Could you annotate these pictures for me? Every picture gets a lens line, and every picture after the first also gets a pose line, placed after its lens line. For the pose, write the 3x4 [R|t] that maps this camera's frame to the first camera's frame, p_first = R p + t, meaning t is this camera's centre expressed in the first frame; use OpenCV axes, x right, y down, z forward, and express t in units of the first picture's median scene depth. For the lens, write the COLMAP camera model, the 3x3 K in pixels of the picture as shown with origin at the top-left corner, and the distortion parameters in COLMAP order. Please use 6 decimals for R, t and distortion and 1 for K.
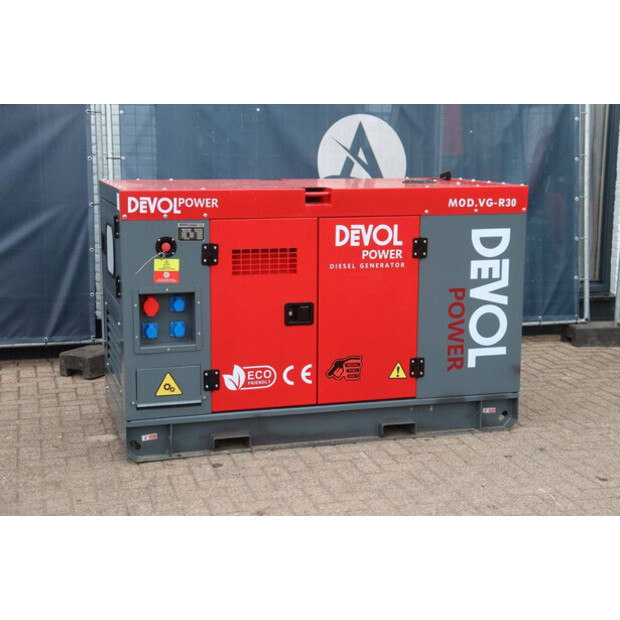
lens RADIAL K [[1024.6, 0, 314.8], [0, 1024.6, 311.9], [0, 0, 1]] dist [0.170637, 0.000000]
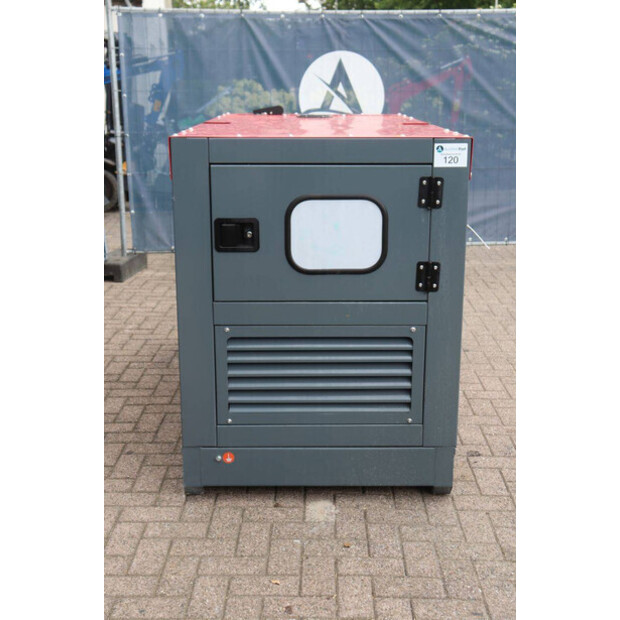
lens RADIAL K [[848.3, 0, 313.1], [0, 848.3, 310.1], [0, 0, 1]] dist [0.073676, 0.000000]
pose [[0.280904, -0.251437, 0.926214, -0.731036], [0.161872, 0.963658, 0.212509, -0.134142], [-0.945987, 0.090234, 0.311396, 0.854927]]
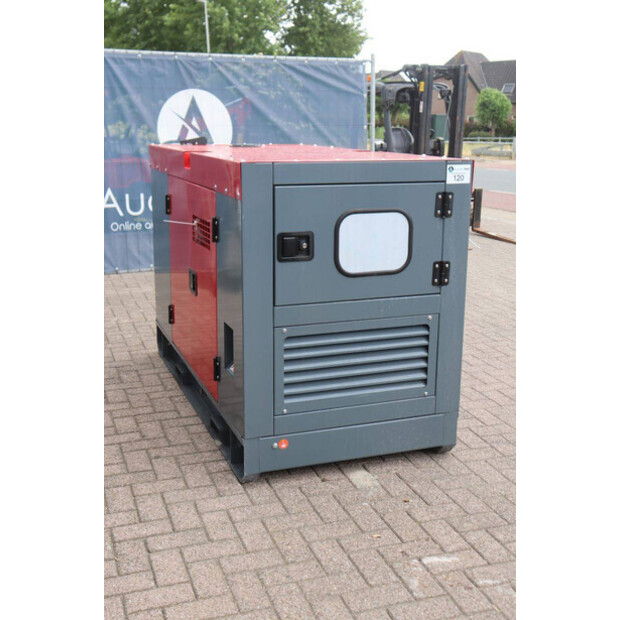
lens RADIAL K [[784.1, 0, 305.2], [0, 784.1, 312.8], [0, 0, 1]] dist [0.025884, 0.000000]
pose [[-0.053115, -0.242697, 0.968647, -0.801590], [0.162048, 0.955064, 0.248179, -0.169036], [-0.985352, 0.170150, -0.011400, 1.078029]]
